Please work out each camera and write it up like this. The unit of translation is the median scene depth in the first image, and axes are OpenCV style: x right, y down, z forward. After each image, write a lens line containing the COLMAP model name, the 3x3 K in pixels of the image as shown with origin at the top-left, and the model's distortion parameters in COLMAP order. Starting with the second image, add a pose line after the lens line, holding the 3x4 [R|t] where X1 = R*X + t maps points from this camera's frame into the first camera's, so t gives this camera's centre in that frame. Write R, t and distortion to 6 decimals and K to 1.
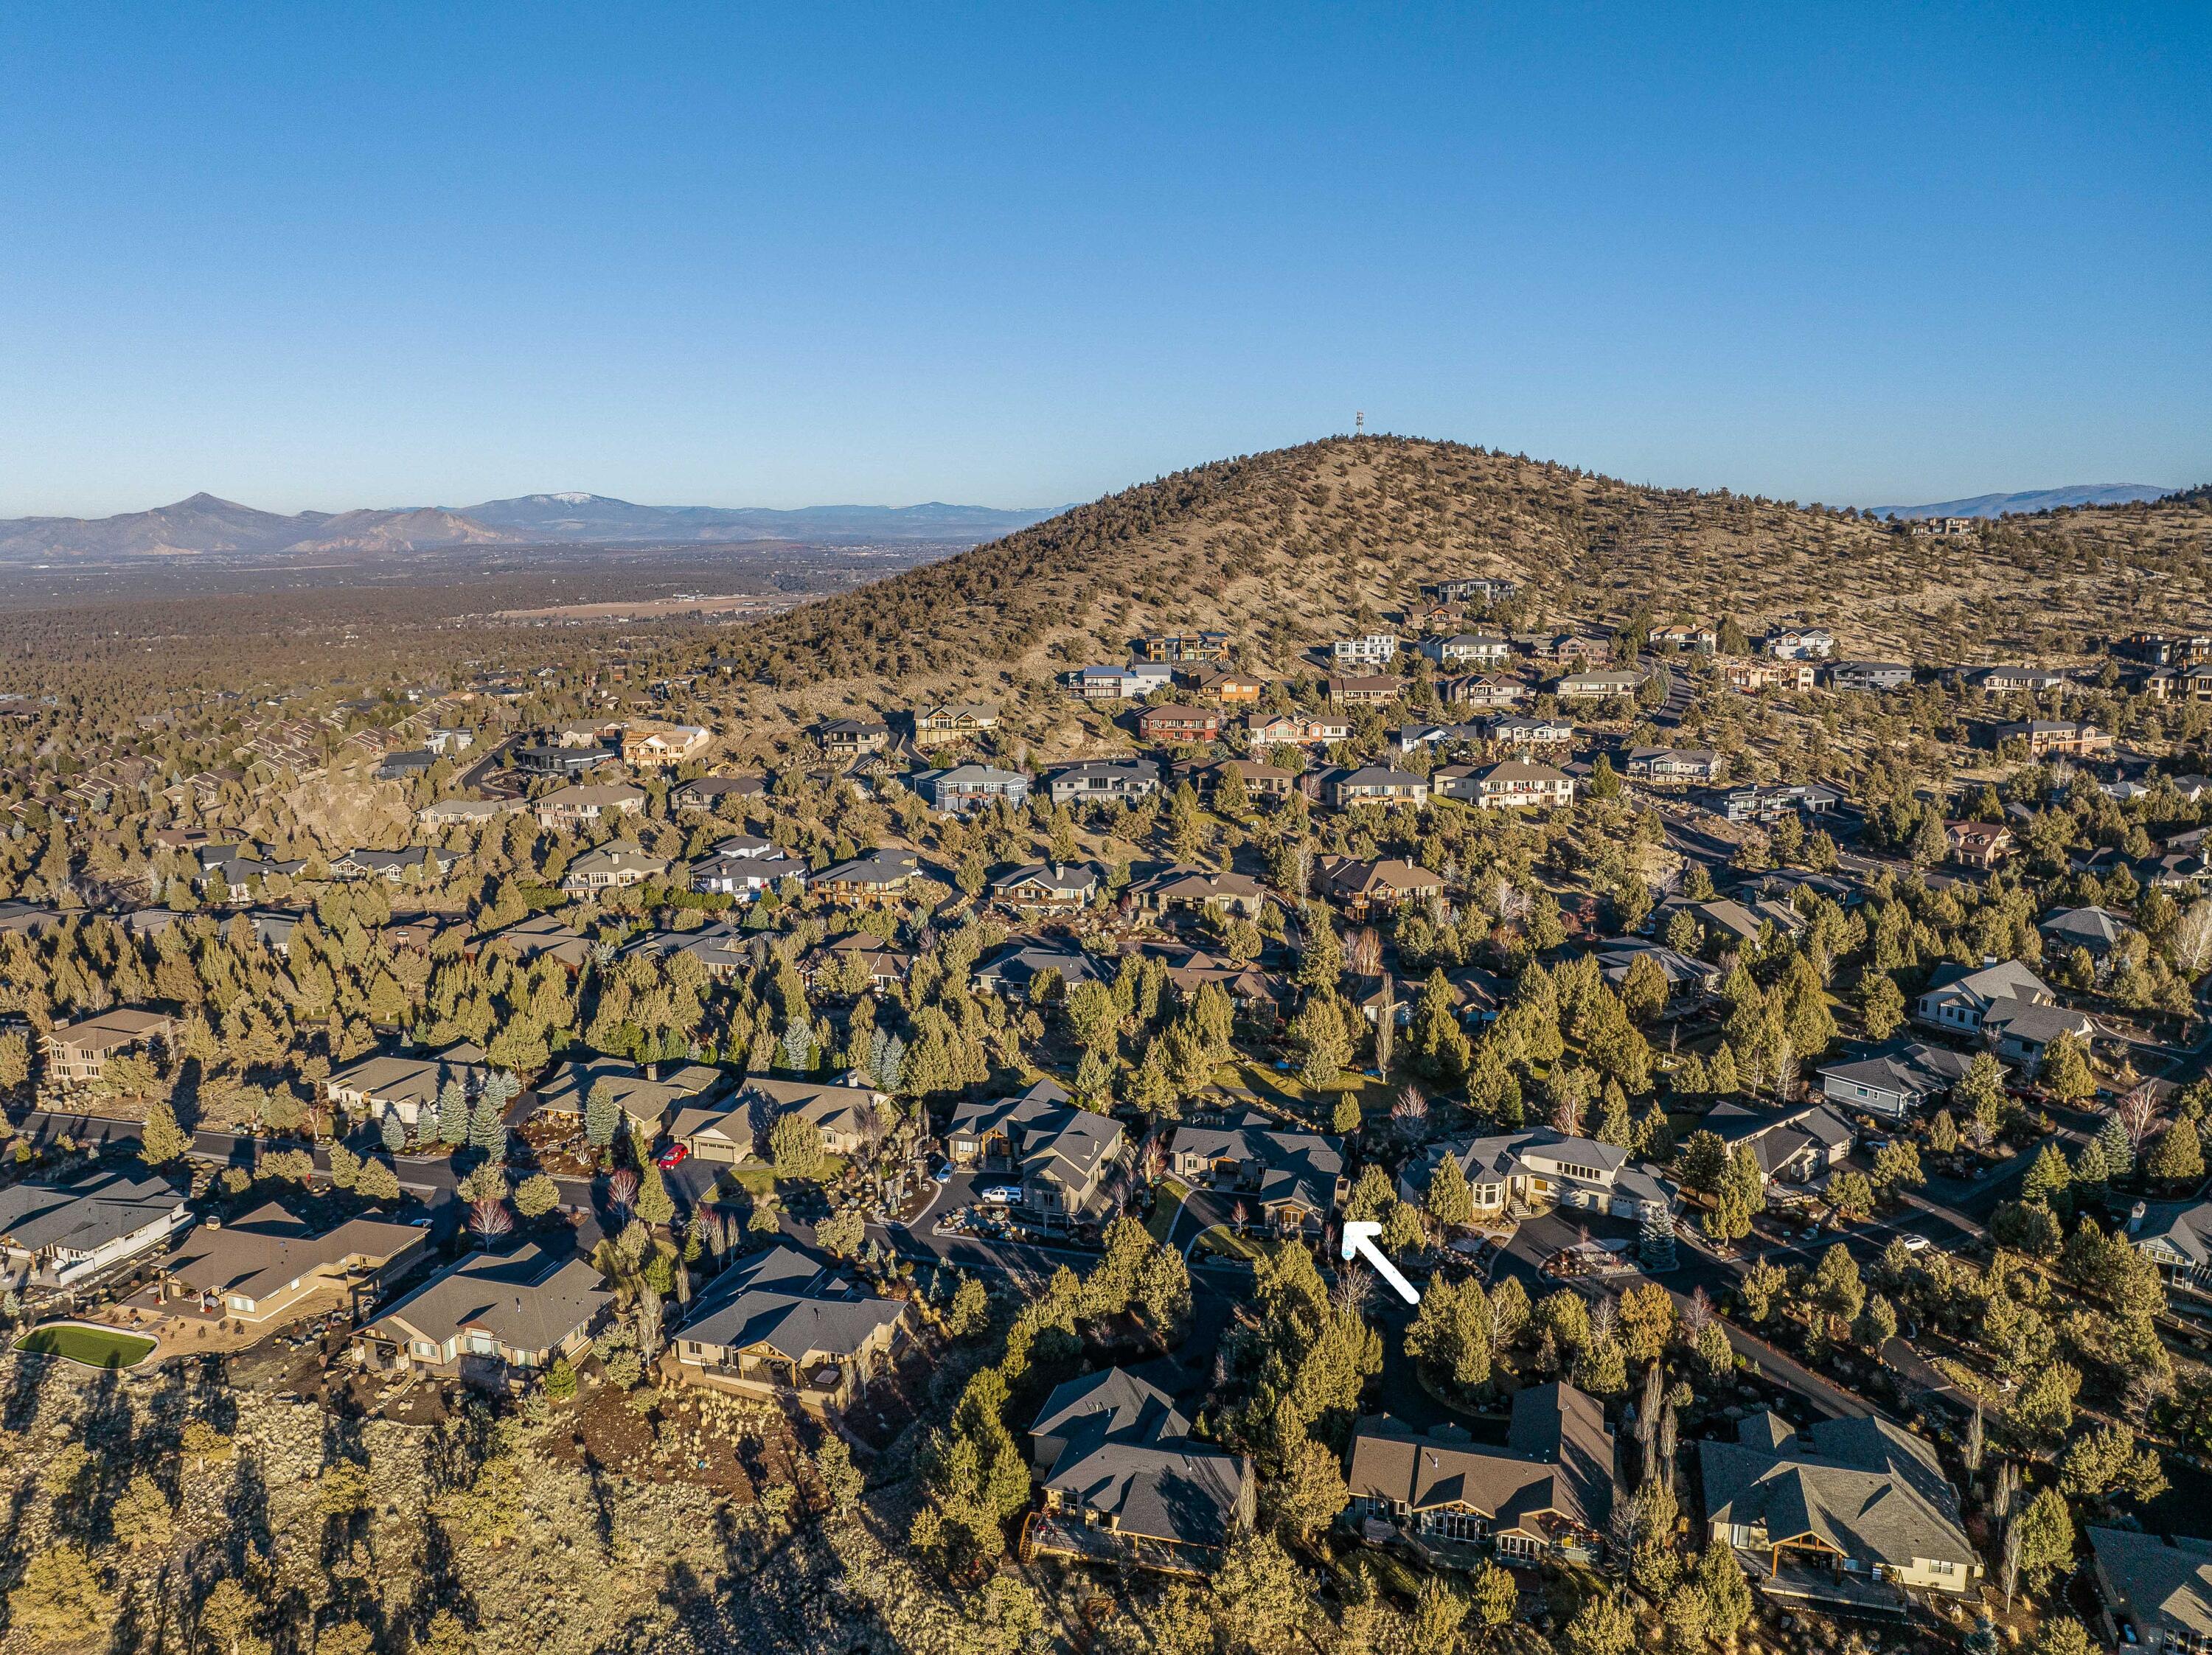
lens RADIAL K [[1550.0, 0, 1106.3], [0, 1550.0, 831.9], [0, 0, 1]] dist [-0.025429, -0.013032]
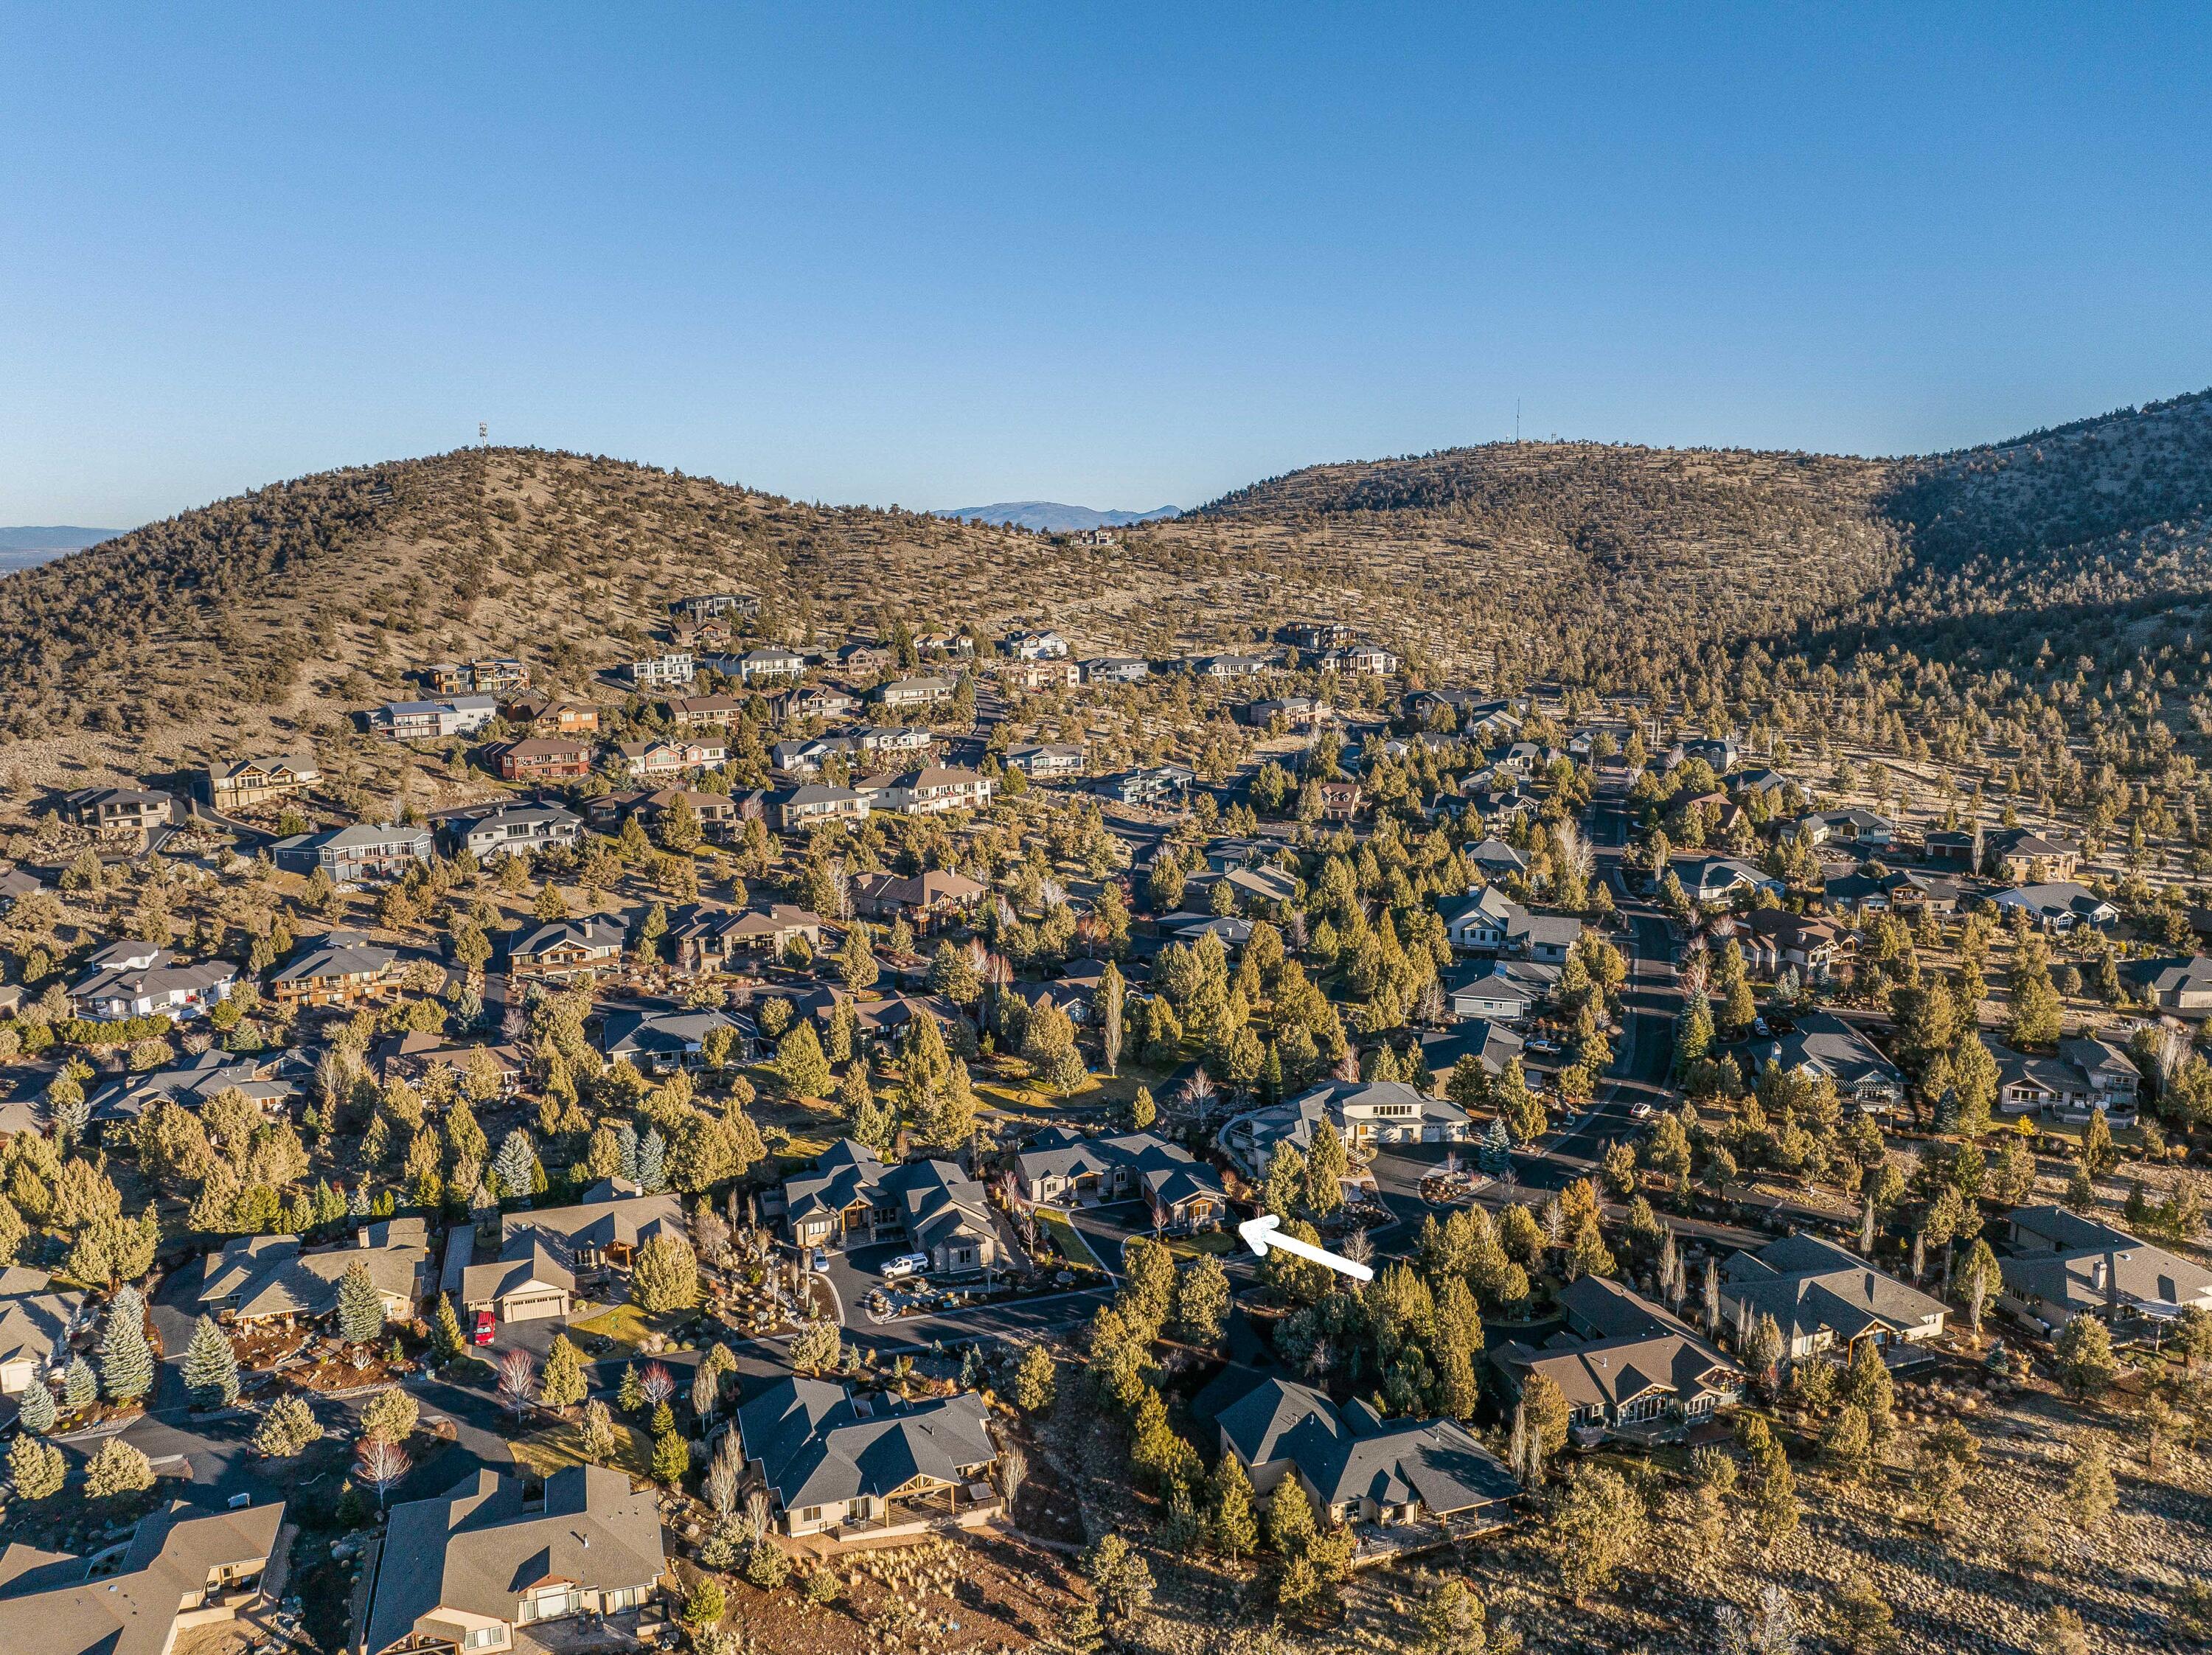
lens RADIAL K [[1550.0, 0, 1107.4], [0, 1550.0, 829.0], [0, 0, 1]] dist [-0.025429, -0.013032]
pose [[0.832643, -0.103583, 0.544036, -0.205616], [0.110276, 0.993691, 0.020420, -0.013076], [-0.542719, 0.042992, 0.838813, 0.072813]]
